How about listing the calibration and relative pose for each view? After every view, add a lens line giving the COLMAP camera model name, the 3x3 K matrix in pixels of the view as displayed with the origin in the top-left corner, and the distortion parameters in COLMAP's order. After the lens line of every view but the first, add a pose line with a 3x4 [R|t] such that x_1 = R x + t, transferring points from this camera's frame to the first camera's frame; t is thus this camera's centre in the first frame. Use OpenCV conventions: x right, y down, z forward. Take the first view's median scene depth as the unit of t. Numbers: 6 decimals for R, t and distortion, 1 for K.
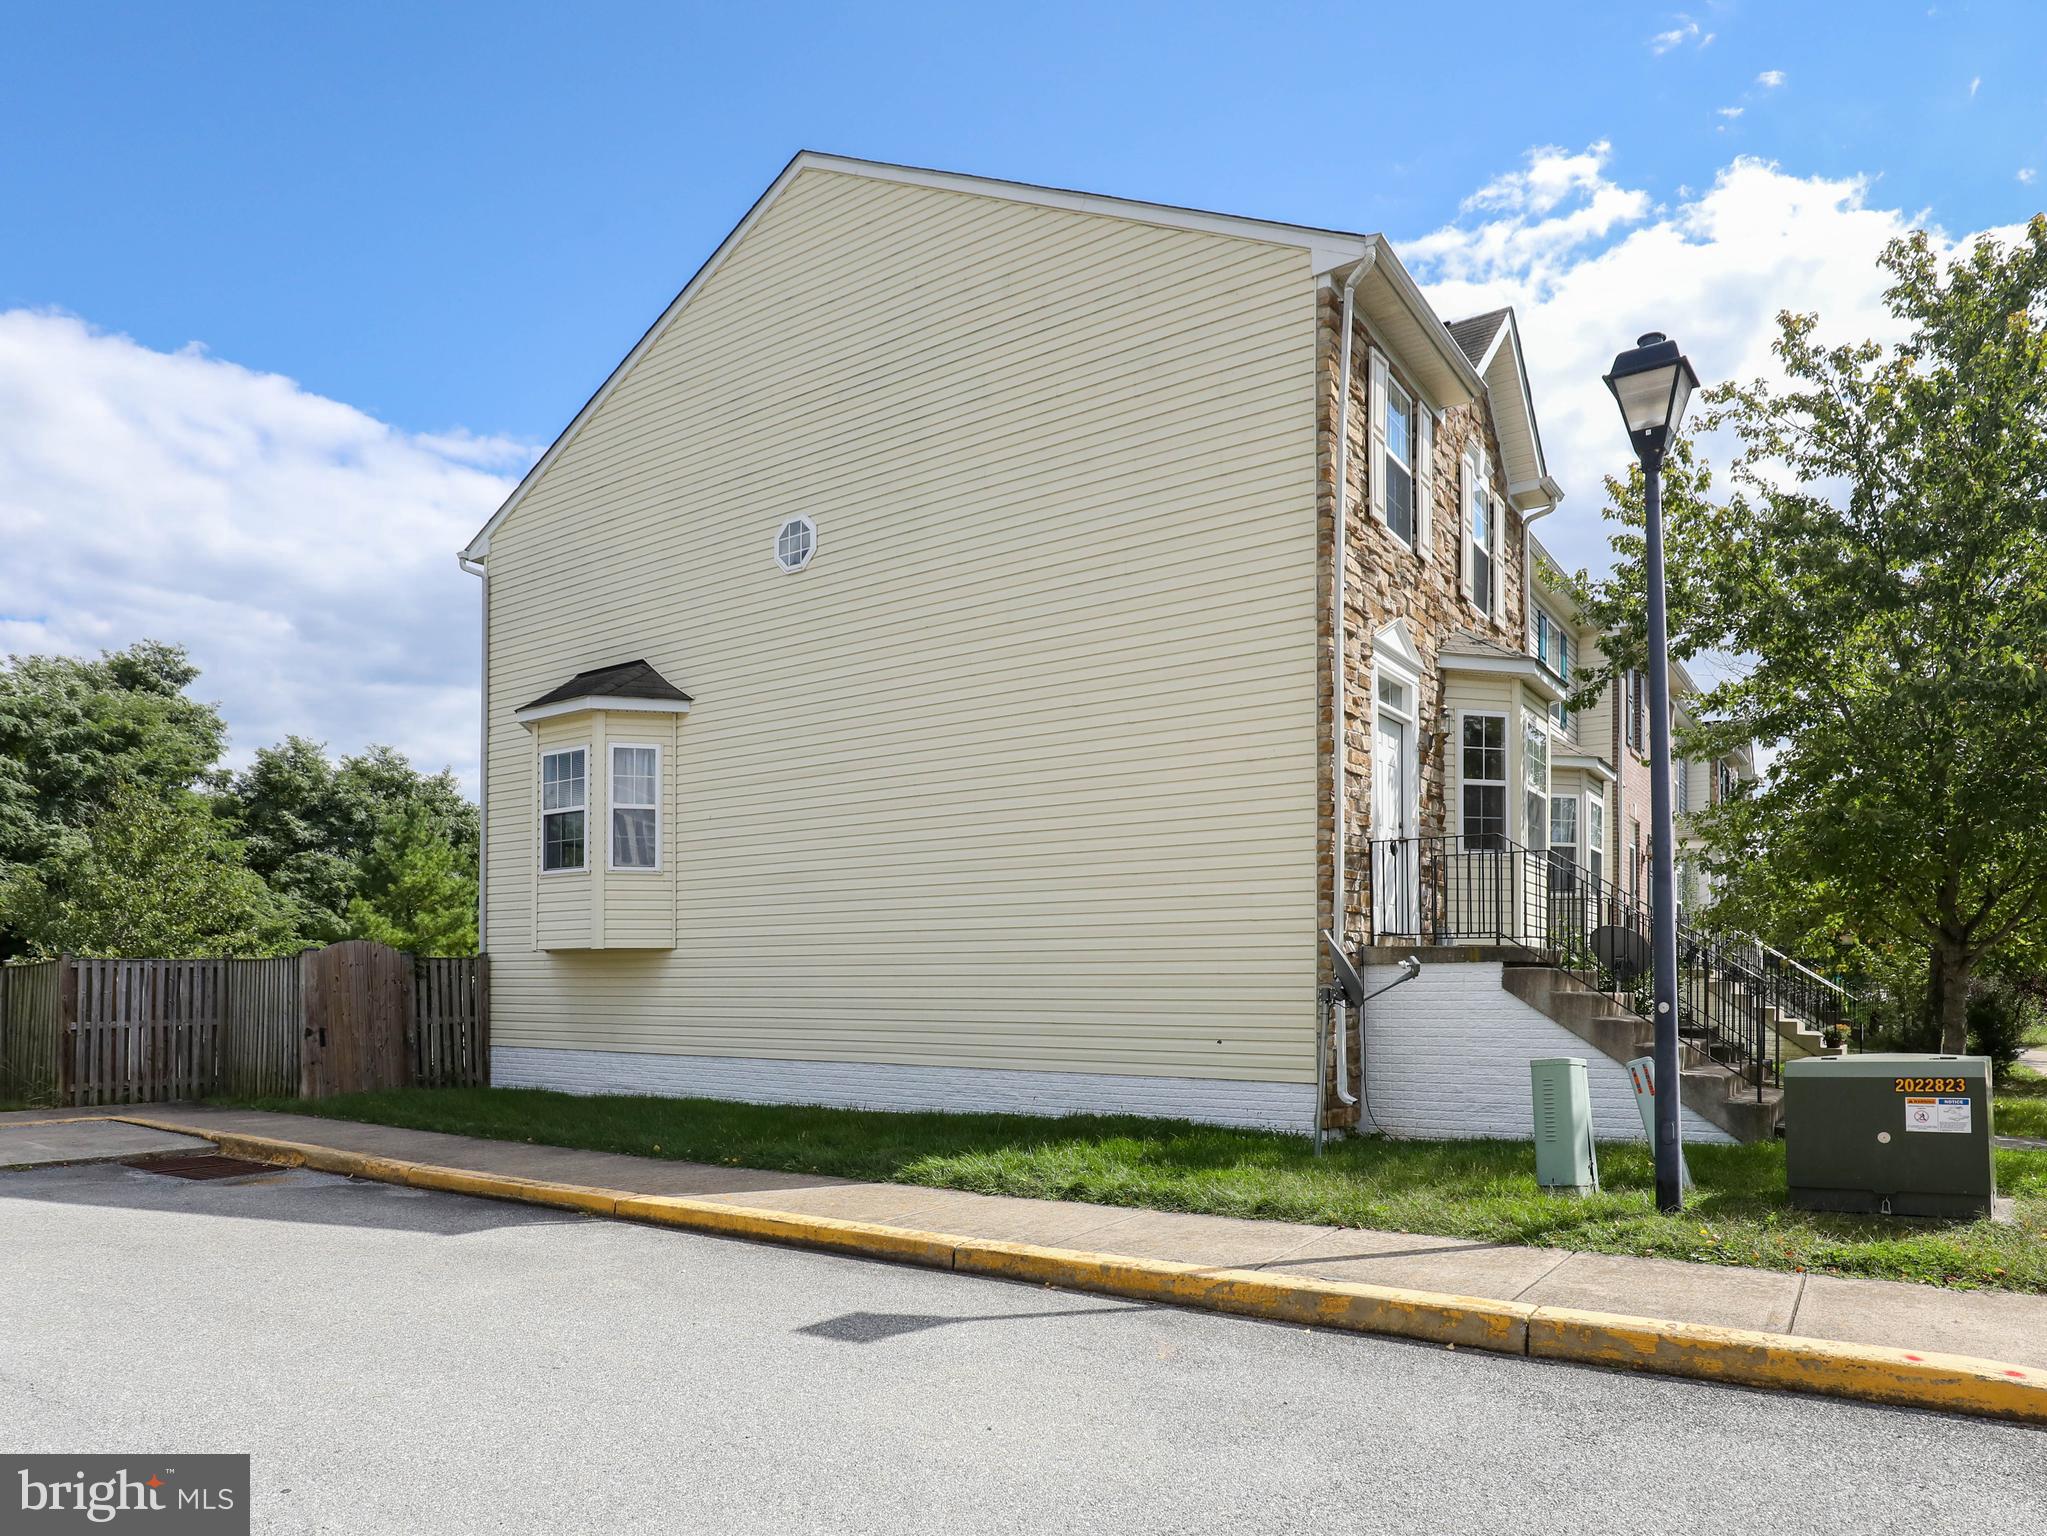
lens RADIAL K [[1070.2, 0, 1016.6], [0, 1070.2, 963.8], [0, 0, 1]] dist [-0.031885, 0.003519]
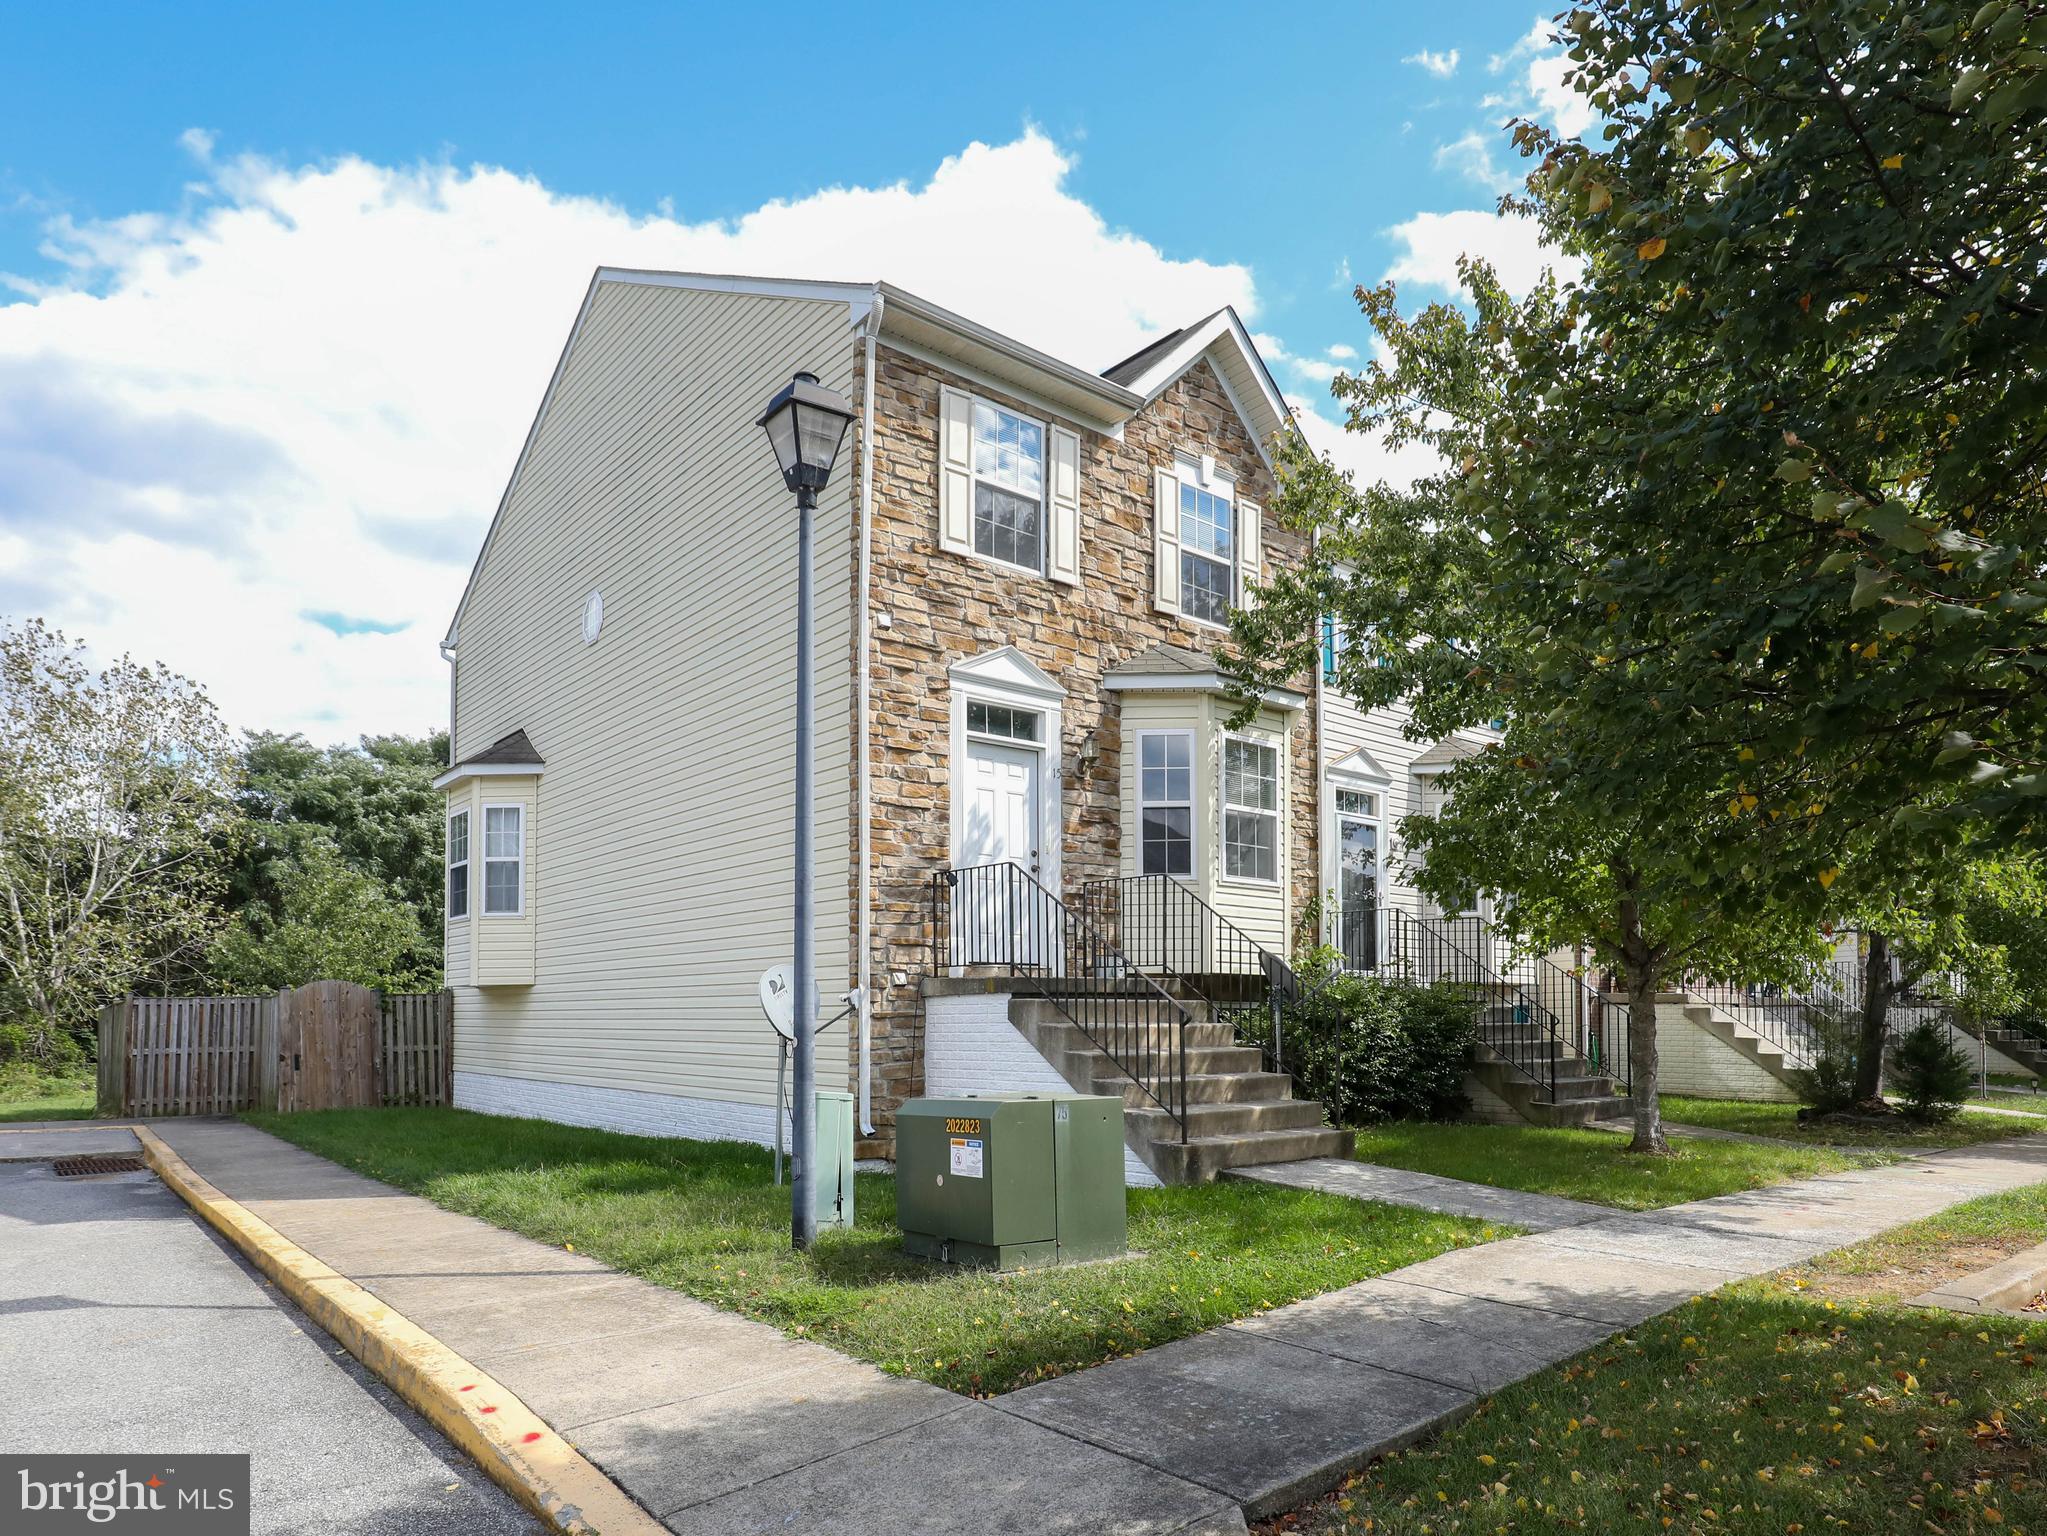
lens RADIAL K [[1070.2, 0, 1005.9], [0, 1070.2, 960.9], [0, 0, 1]] dist [-0.031885, 0.003519]
pose [[0.974544, -0.015616, -0.223653, 0.370302], [0.009089, 0.999503, -0.030183, -0.000996], [0.224013, 0.027382, 0.974201, 0.024373]]
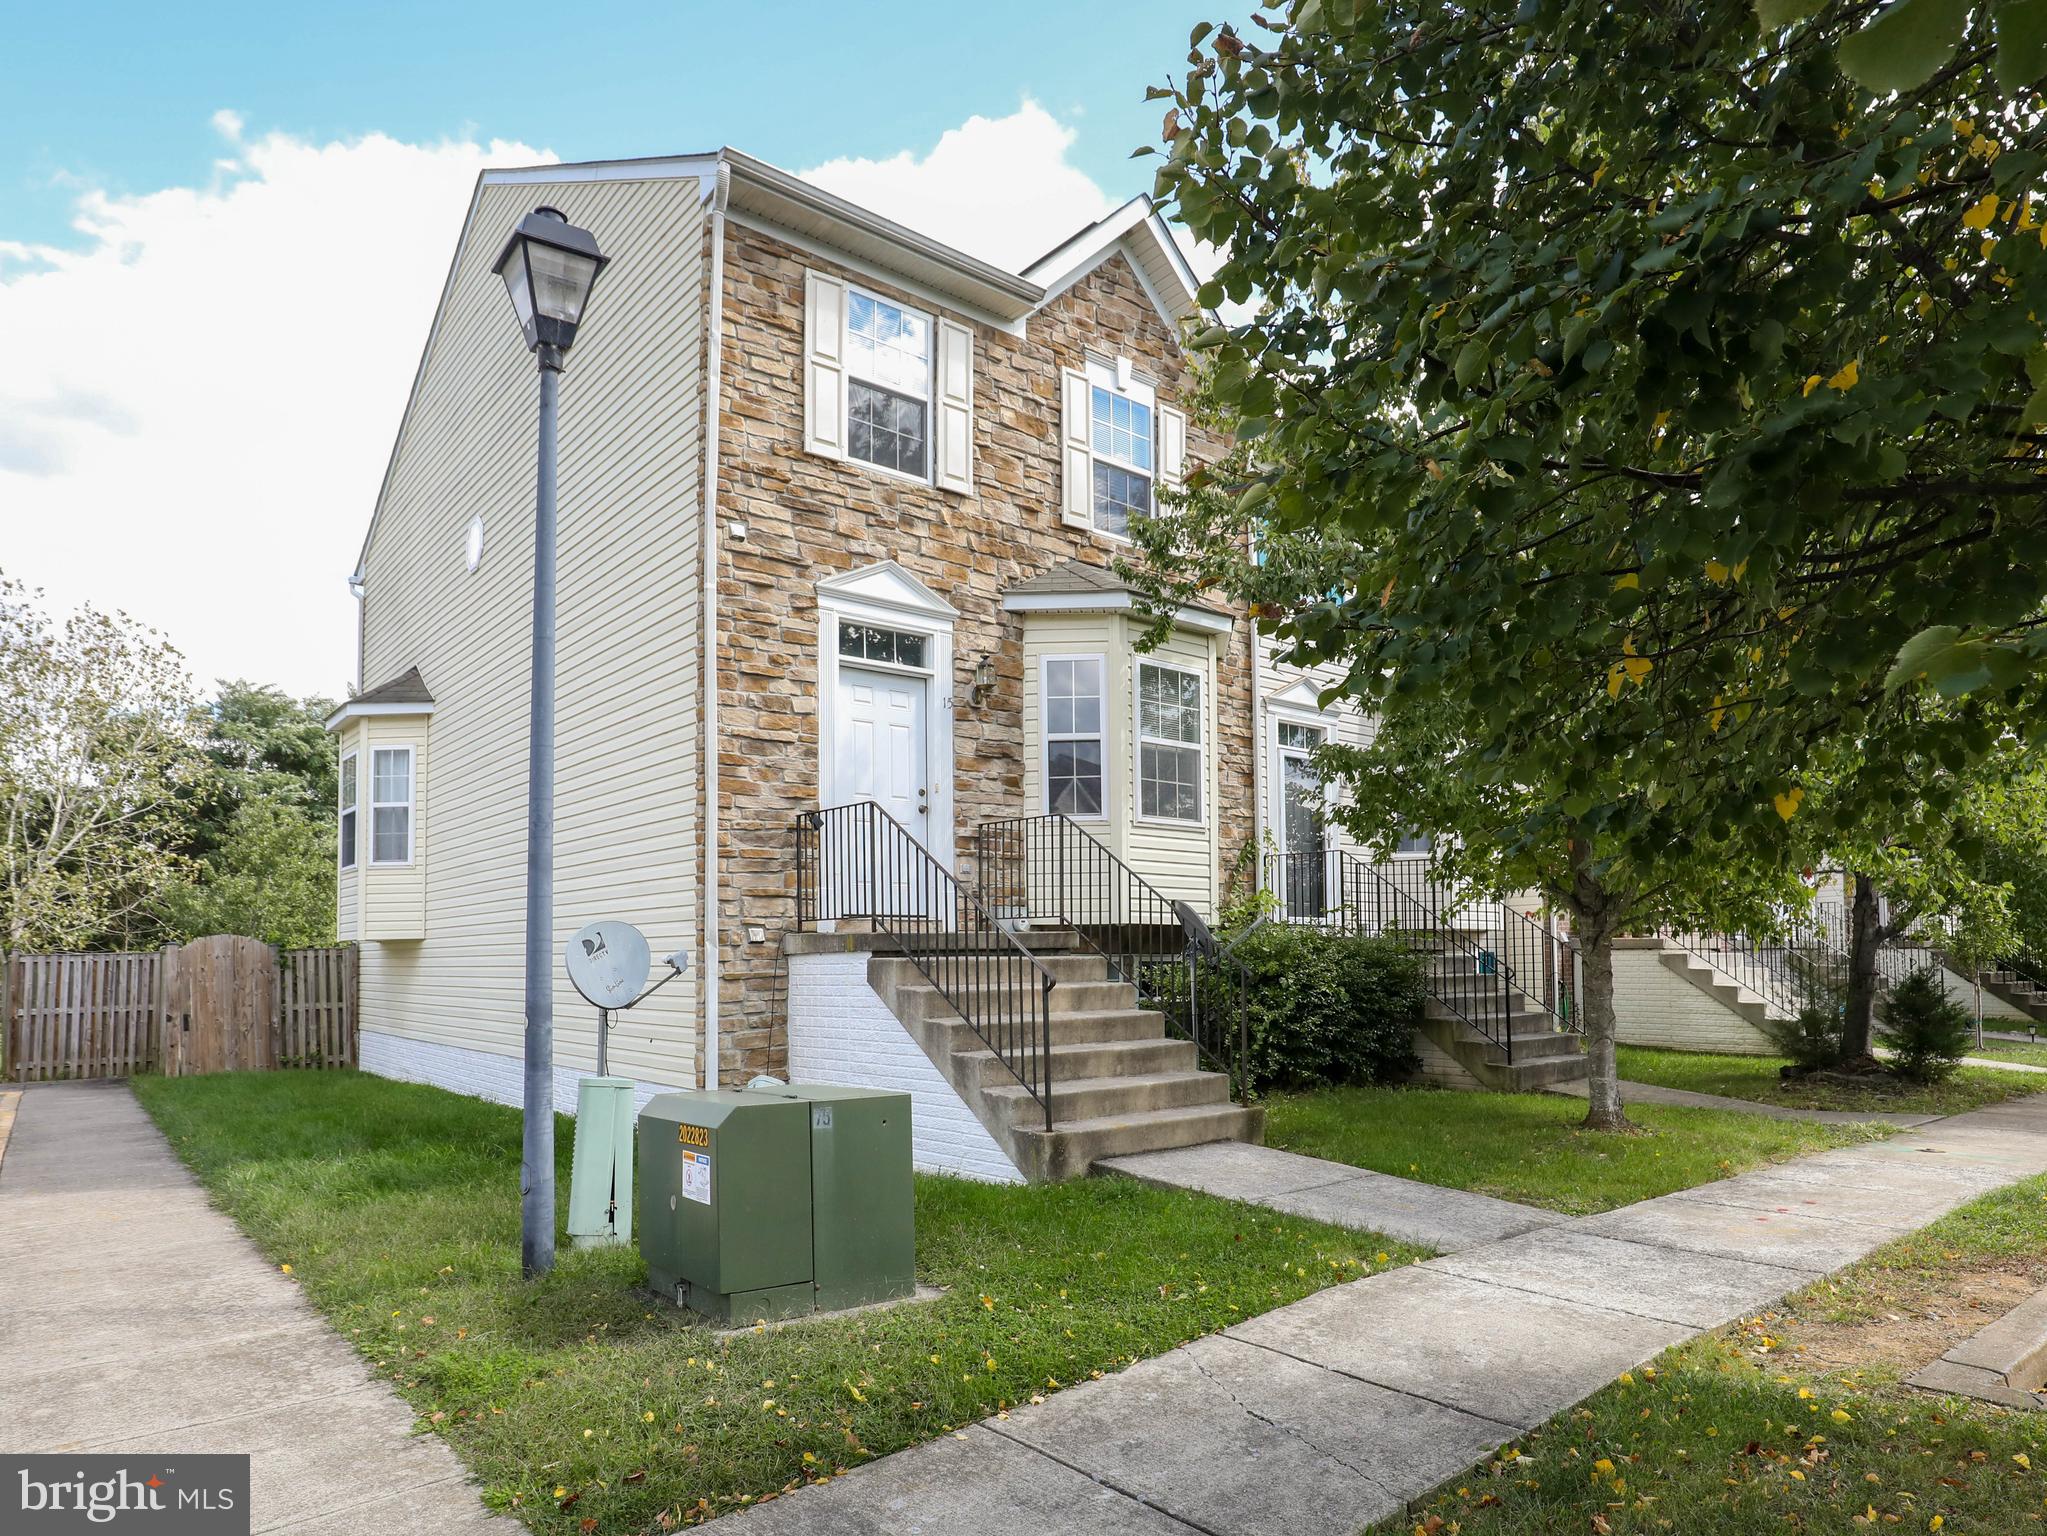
lens RADIAL K [[1070.2, 0, 999.2], [0, 1070.2, 893.6], [0, 0, 1]] dist [-0.031885, 0.003519]
pose [[0.975249, -0.025618, -0.219620, 0.410686], [0.017112, 0.999031, -0.040544, -0.006403], [0.220446, 0.035782, 0.974743, 0.104168]]
